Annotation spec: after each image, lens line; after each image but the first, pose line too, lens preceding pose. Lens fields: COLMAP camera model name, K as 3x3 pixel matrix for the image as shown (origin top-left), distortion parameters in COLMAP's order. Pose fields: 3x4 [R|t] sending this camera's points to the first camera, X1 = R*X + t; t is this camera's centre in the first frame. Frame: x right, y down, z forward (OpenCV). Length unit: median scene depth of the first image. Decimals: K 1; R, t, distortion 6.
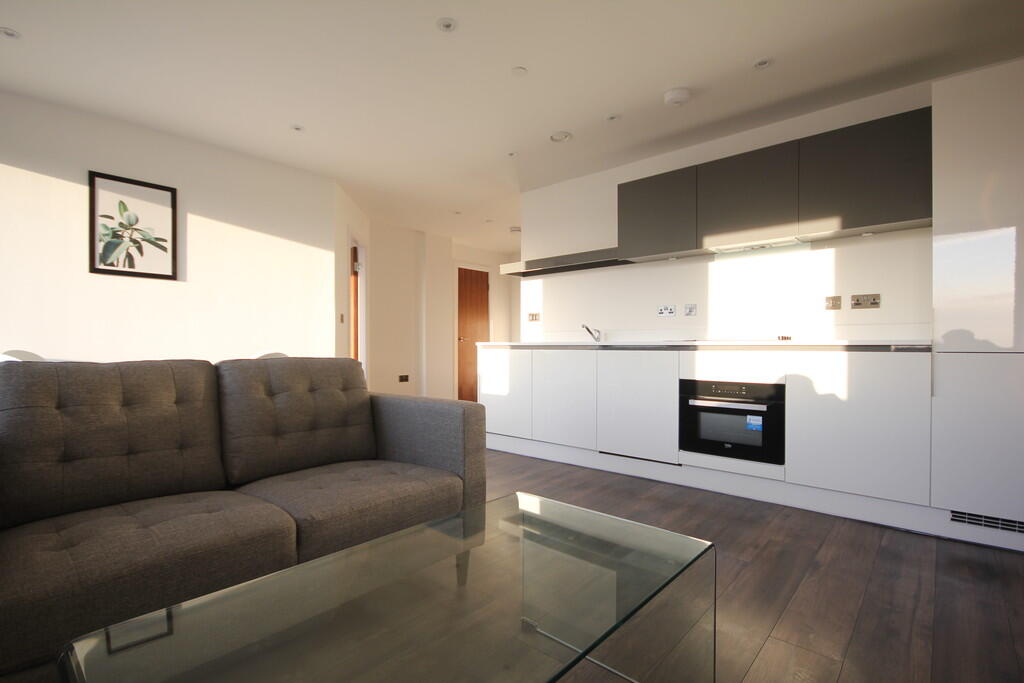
lens RADIAL K [[475.6, 0, 515.4], [0, 475.6, 352.4], [0, 0, 1]] dist [-0.010252, -0.000659]
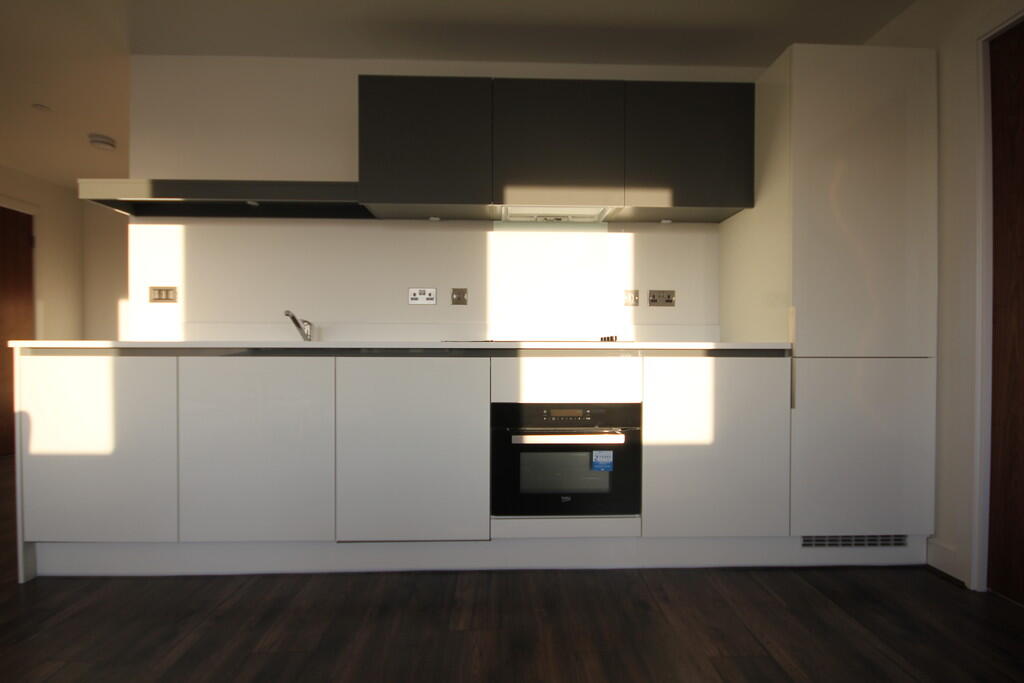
lens RADIAL K [[475.6, 0, 515.4], [0, 475.6, 352.4], [0, 0, 1]] dist [-0.010252, -0.000659]
pose [[0.727929, -0.006306, 0.685623, -0.057353], [0.007363, 0.999972, 0.001380, -0.010391], [-0.685613, 0.004044, 0.727955, 0.523667]]
